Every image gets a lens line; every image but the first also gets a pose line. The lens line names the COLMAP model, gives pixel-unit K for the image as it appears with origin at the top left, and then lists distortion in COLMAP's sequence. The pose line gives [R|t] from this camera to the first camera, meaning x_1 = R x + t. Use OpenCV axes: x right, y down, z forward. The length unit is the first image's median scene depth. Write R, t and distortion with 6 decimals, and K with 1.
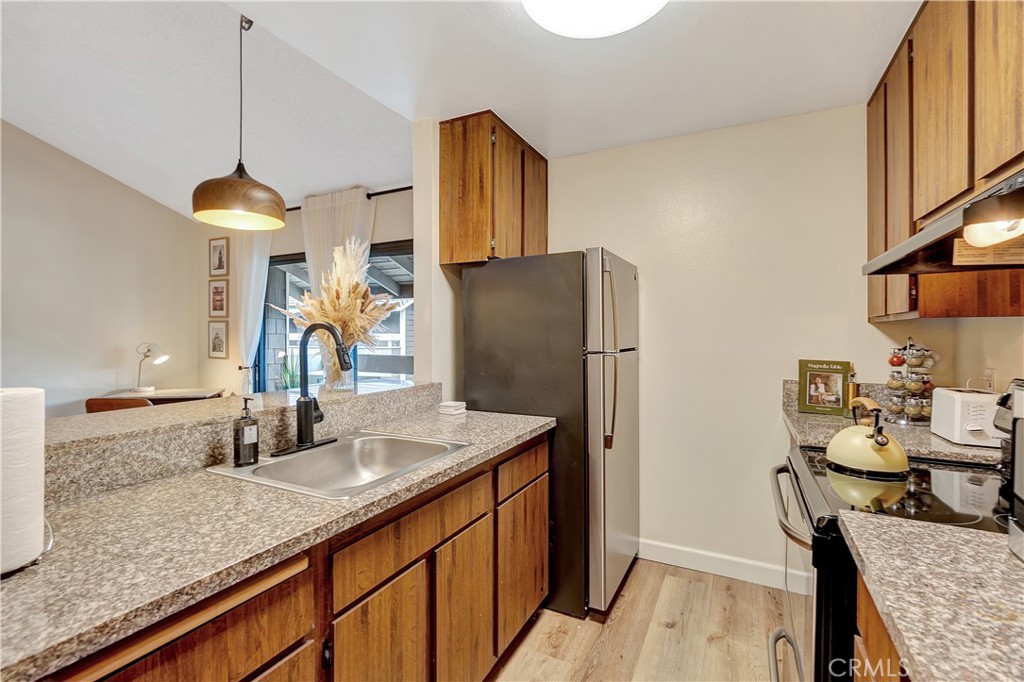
lens RADIAL K [[459.2, 0, 504.4], [0, 459.2, 337.9], [0, 0, 1]] dist [-0.002669, 0.000577]
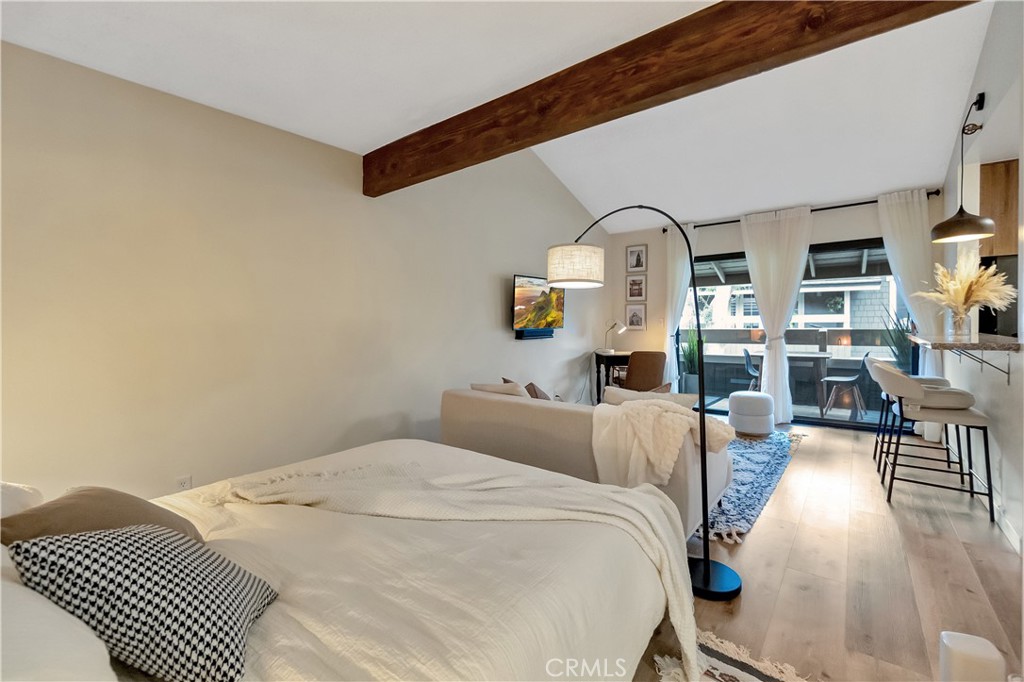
lens RADIAL K [[438.5, 0, 510.4], [0, 438.5, 333.2], [0, 0, 1]] dist [0.000576, 0.000332]
pose [[0.980829, -0.012154, -0.194490, -1.667588], [0.015602, 0.999747, 0.016203, 0.057174], [0.194244, -0.018927, 0.980771, -0.907114]]
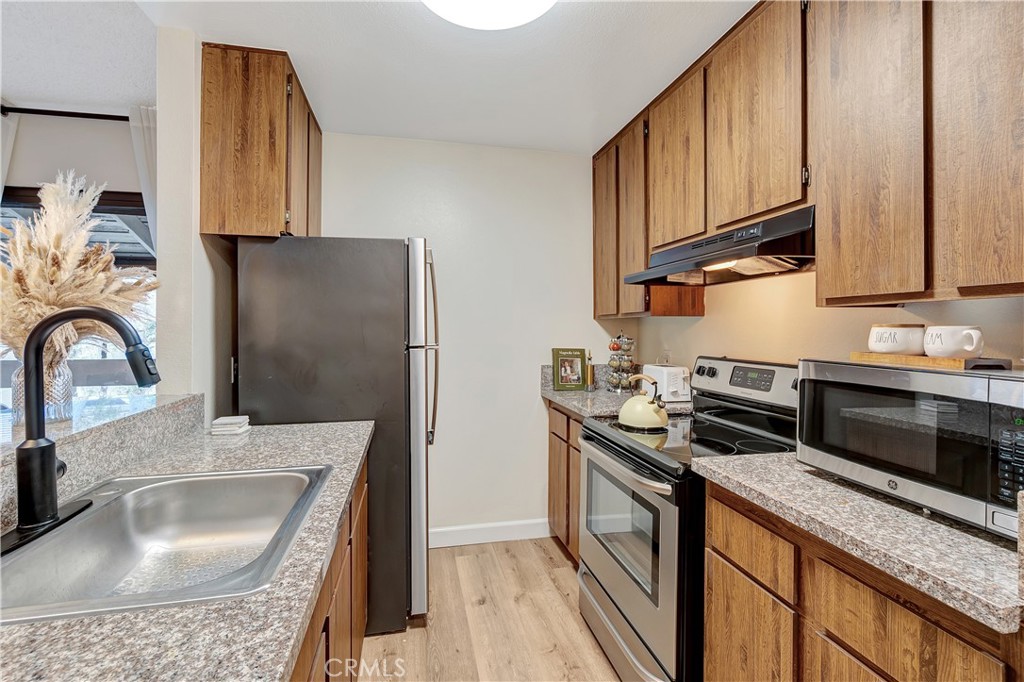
lens RADIAL K [[446.9, 0, 500.9], [0, 446.9, 327.2], [0, 0, 1]] dist [-0.007592, 0.001443]
pose [[0.775244, 0.000390, 0.631661, -0.261618], [0.005837, 0.999953, -0.007781, -0.000896], [-0.631634, 0.009719, 0.775206, 0.168531]]
